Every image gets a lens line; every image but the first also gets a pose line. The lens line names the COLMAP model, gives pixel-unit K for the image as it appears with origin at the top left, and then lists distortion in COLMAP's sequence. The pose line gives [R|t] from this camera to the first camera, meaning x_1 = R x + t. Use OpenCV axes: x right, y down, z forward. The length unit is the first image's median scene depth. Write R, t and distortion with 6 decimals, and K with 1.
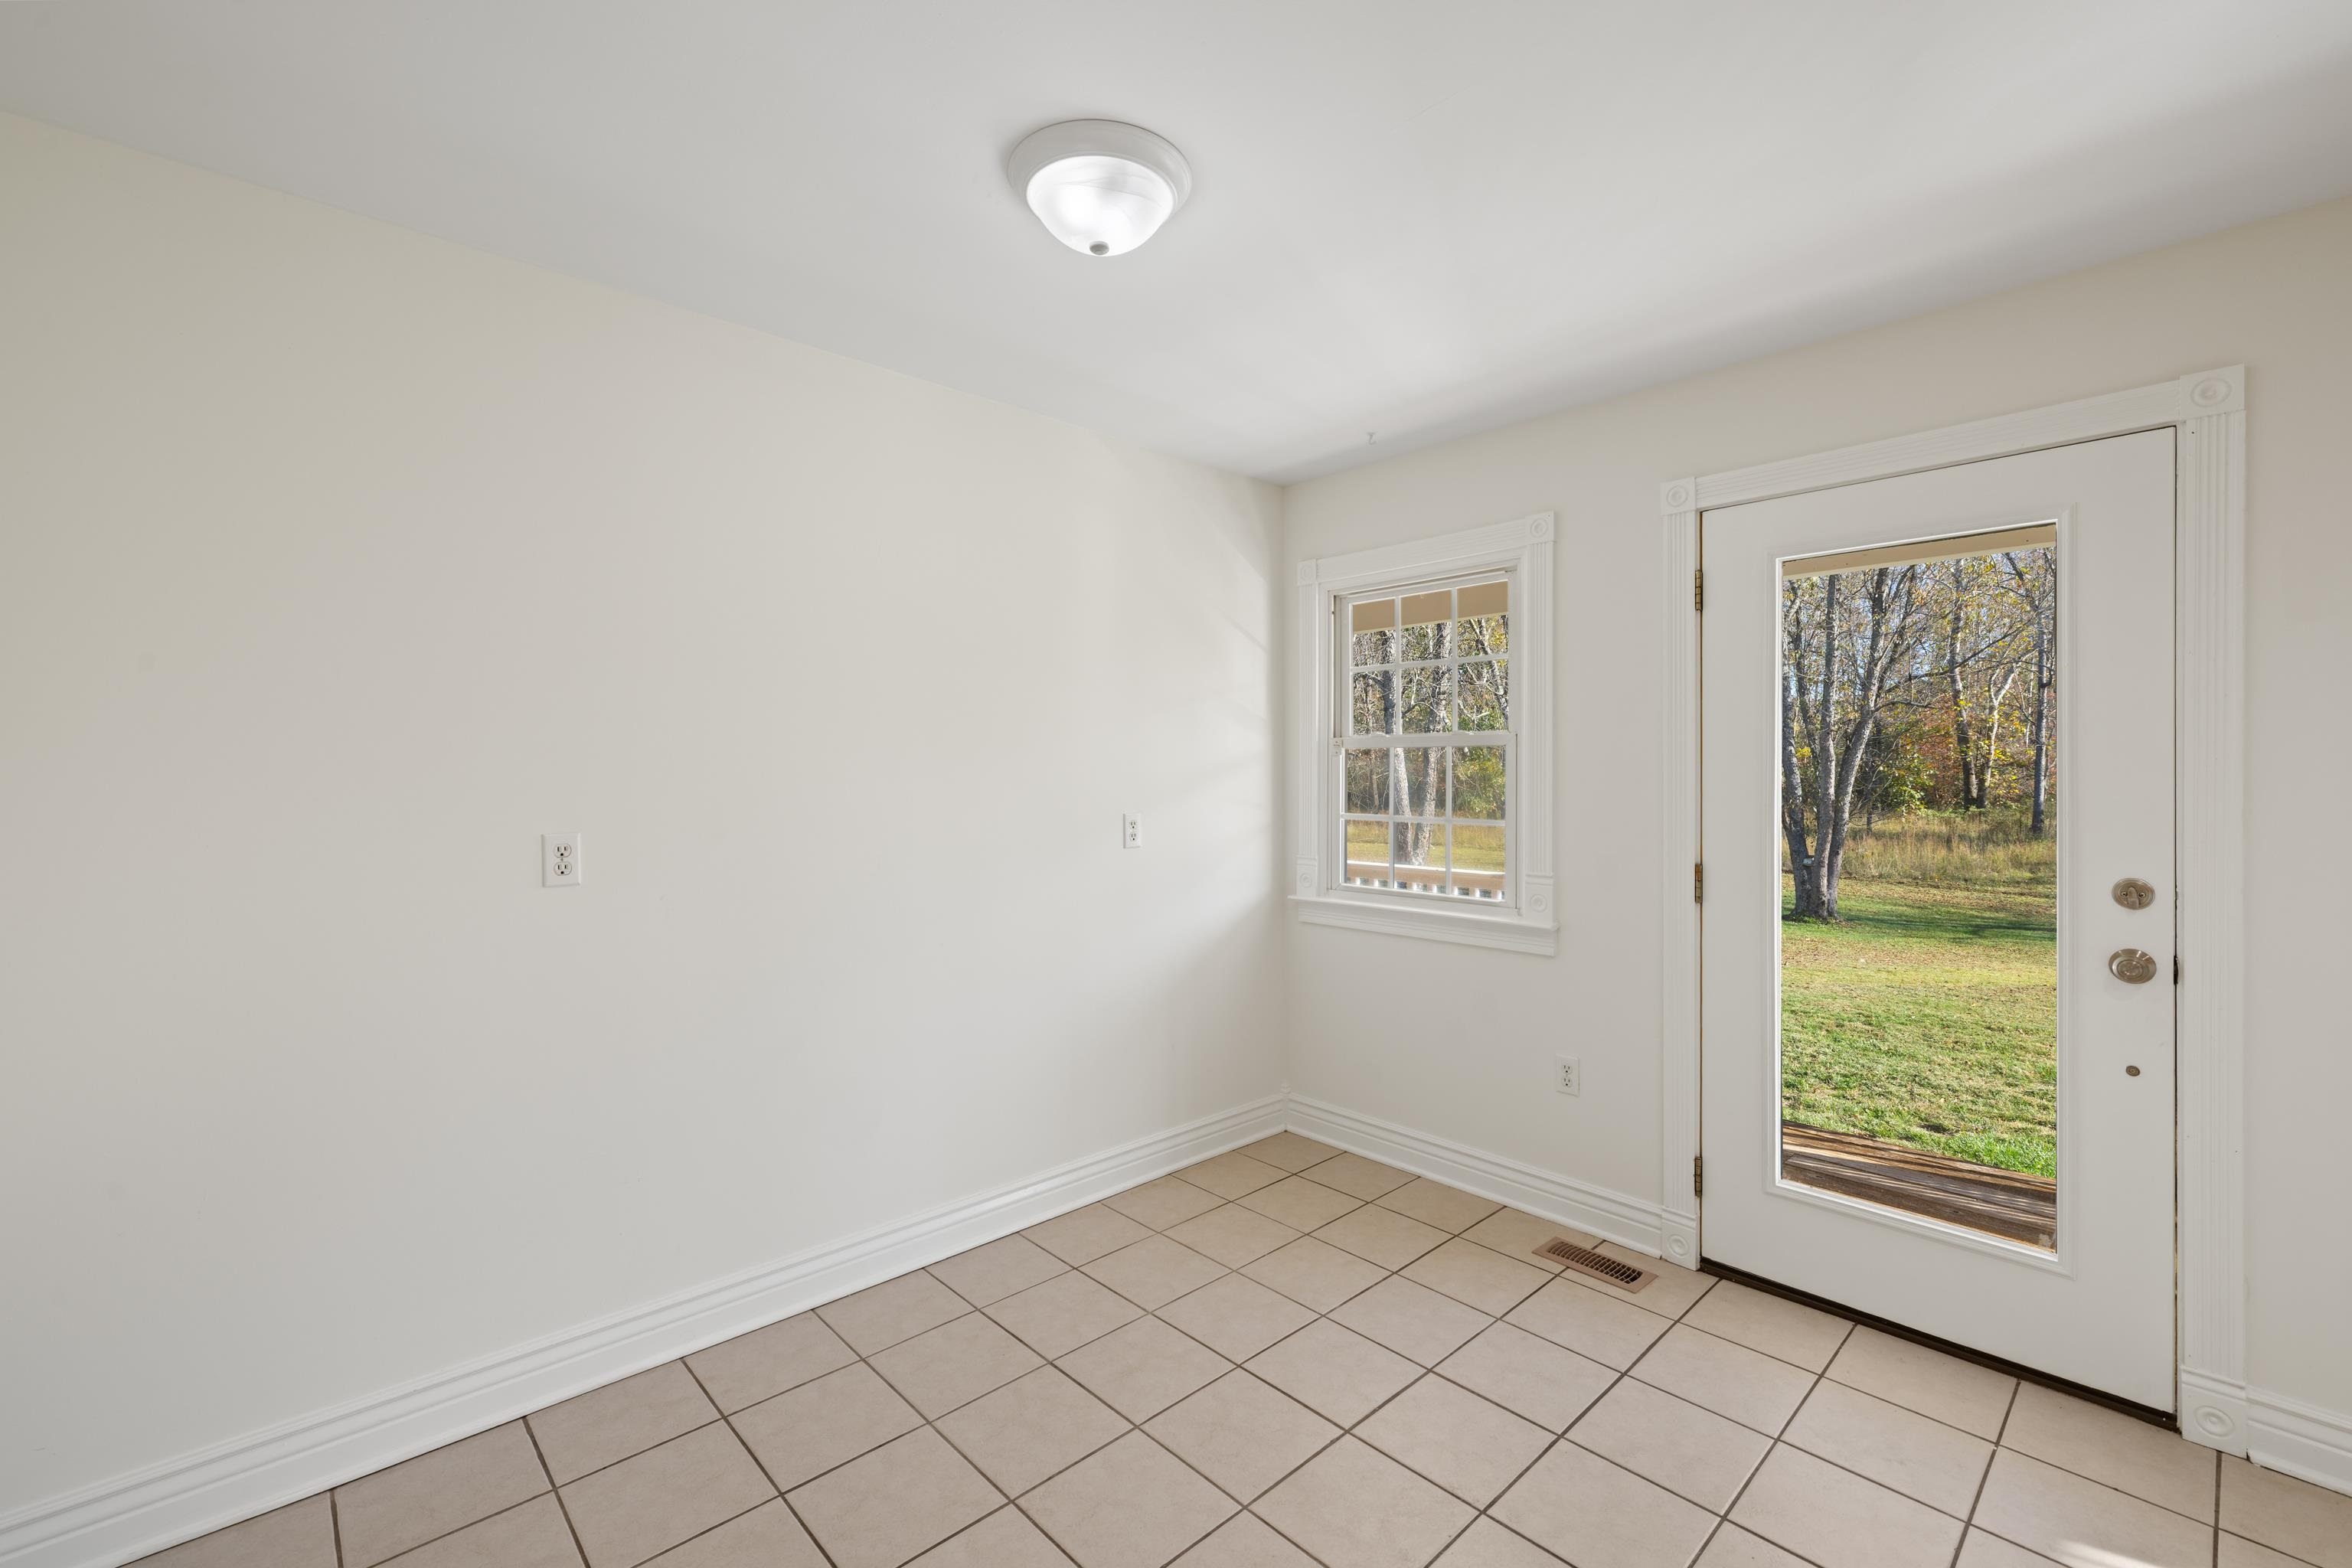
lens RADIAL K [[991.3, 0, 1178.0], [0, 991.3, 777.2], [0, 0, 1]] dist [0.000630, -0.000299]
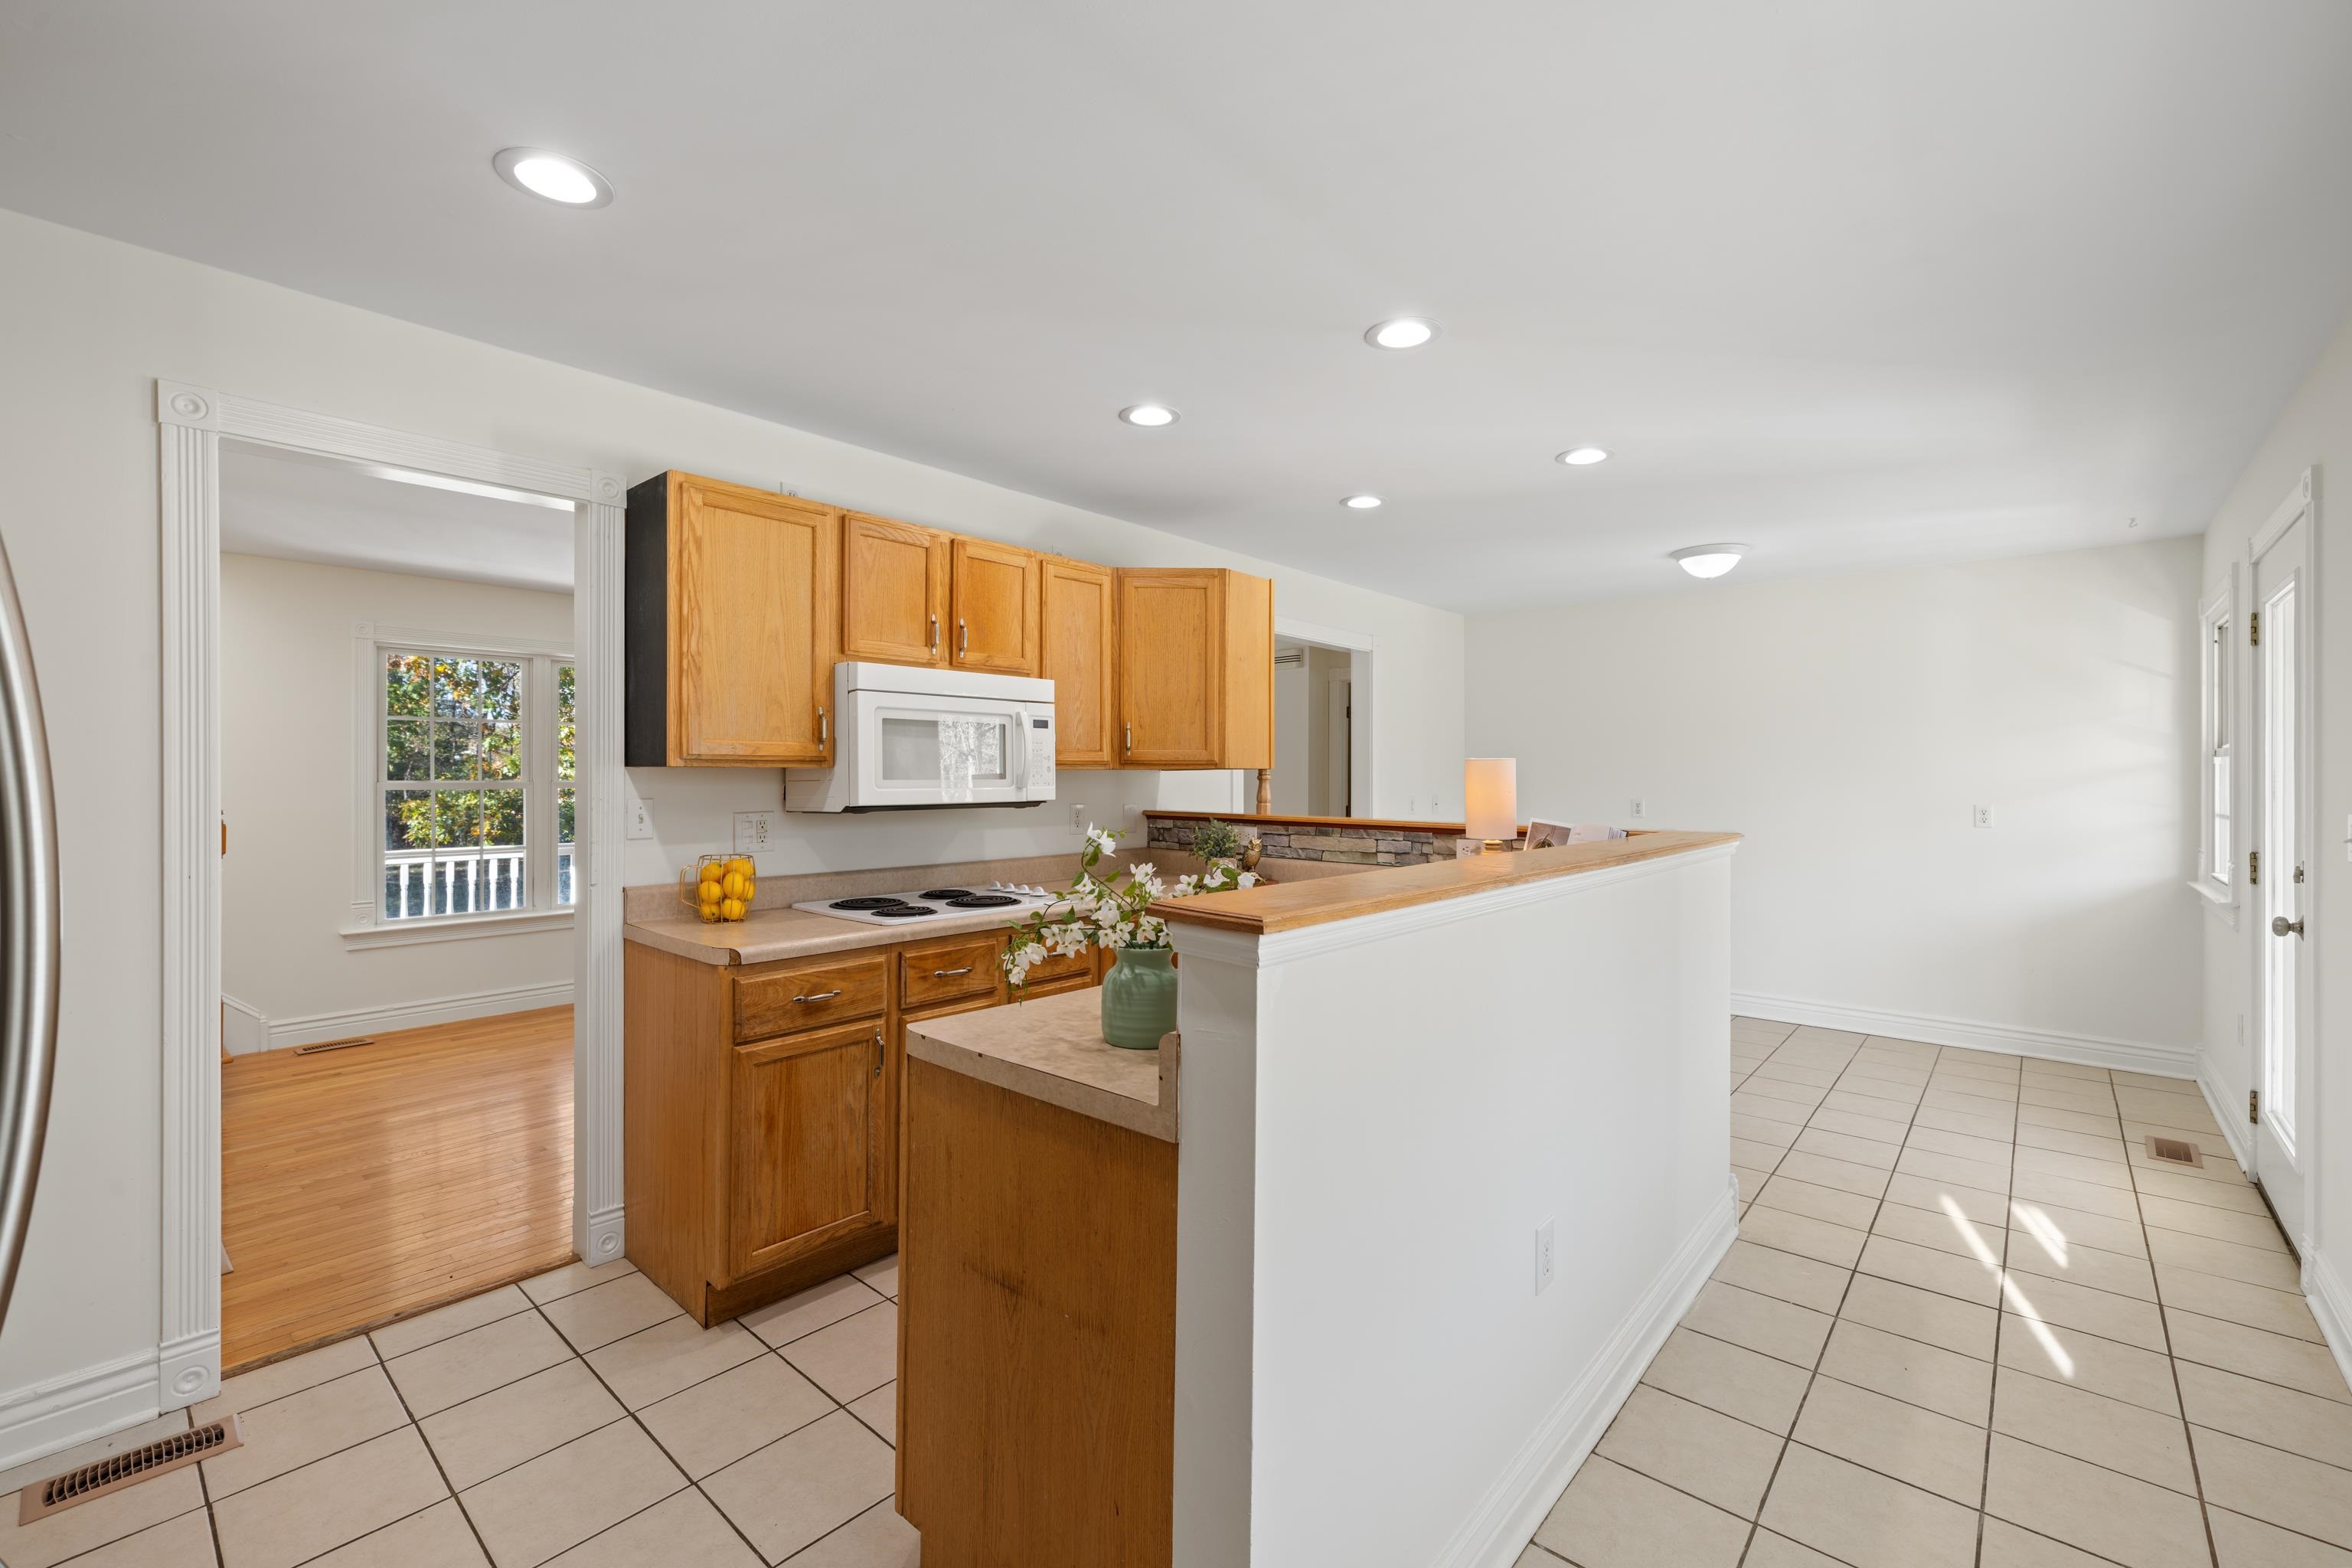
lens RADIAL K [[991.3, 0, 1171.3], [0, 991.3, 778.4], [0, 0, 1]] dist [0.000630, -0.000299]
pose [[0.091694, -0.000189, -0.995787, 1.299135], [-0.008587, 0.999963, -0.000981, 0.007679], [0.995750, 0.008640, 0.091689, -0.359349]]
